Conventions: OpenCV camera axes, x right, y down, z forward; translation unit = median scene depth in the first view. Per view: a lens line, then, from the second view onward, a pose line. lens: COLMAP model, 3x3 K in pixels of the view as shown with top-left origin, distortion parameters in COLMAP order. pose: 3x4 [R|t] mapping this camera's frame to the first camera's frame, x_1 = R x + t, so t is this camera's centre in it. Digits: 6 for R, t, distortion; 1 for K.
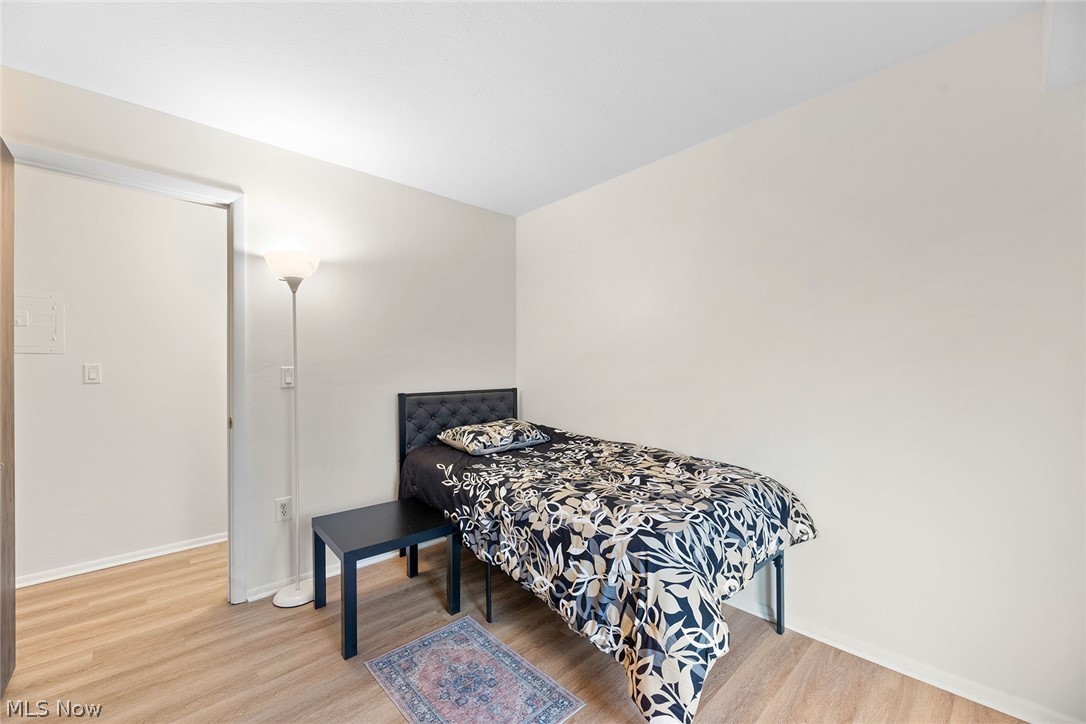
lens RADIAL K [[438.9, 0, 541.7], [0, 438.9, 363.3], [0, 0, 1]] dist [0.003766, -0.001093]
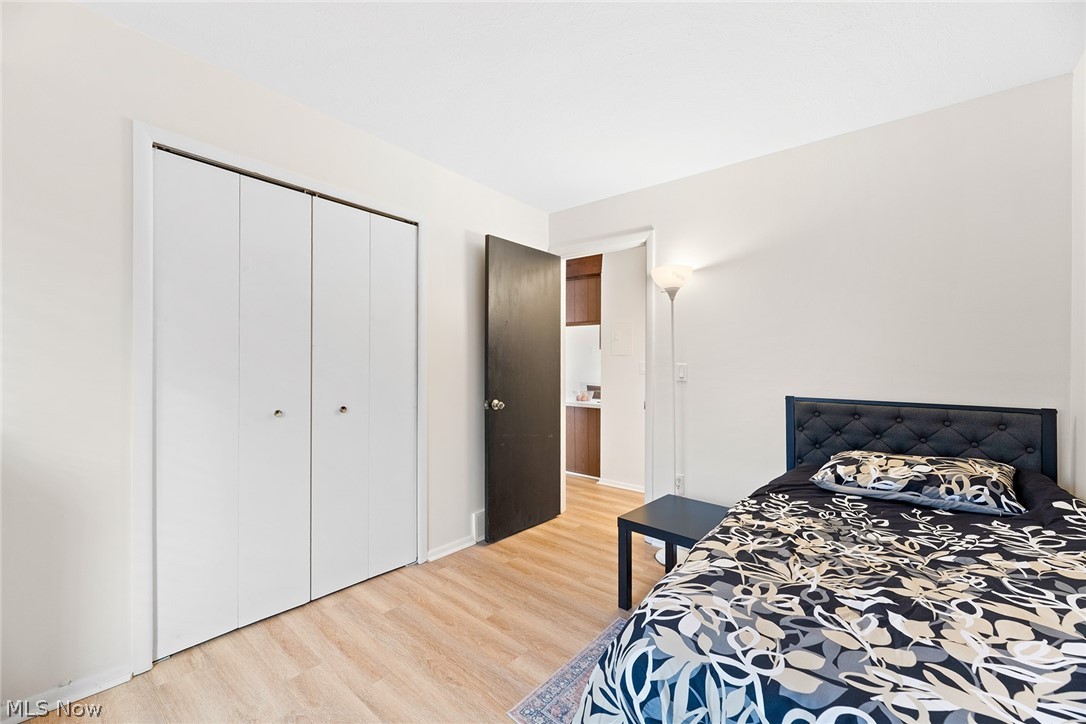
lens RADIAL K [[438.9, 0, 544.8], [0, 438.9, 363.4], [0, 0, 1]] dist [0.003766, -0.001093]
pose [[0.135945, 0.007504, -0.990688, 0.706912], [-0.005618, 0.999961, 0.006803, 0.002211], [0.990700, 0.004641, 0.135982, 0.631270]]
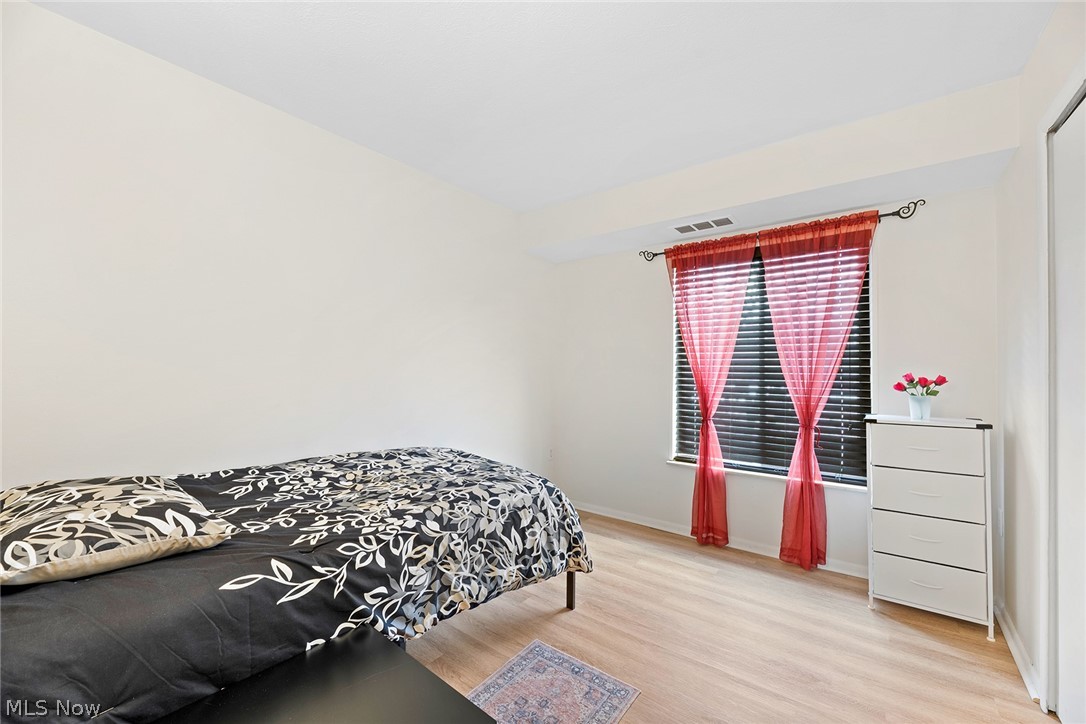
lens RADIAL K [[438.9, 0, 537.6], [0, 438.9, 361.2], [0, 0, 1]] dist [0.003766, -0.001093]
pose [[-0.162835, 0.018054, 0.986488, -0.967891], [-0.011323, 0.999733, -0.020165, 0.019358], [-0.986588, -0.014454, -0.162587, 1.035838]]
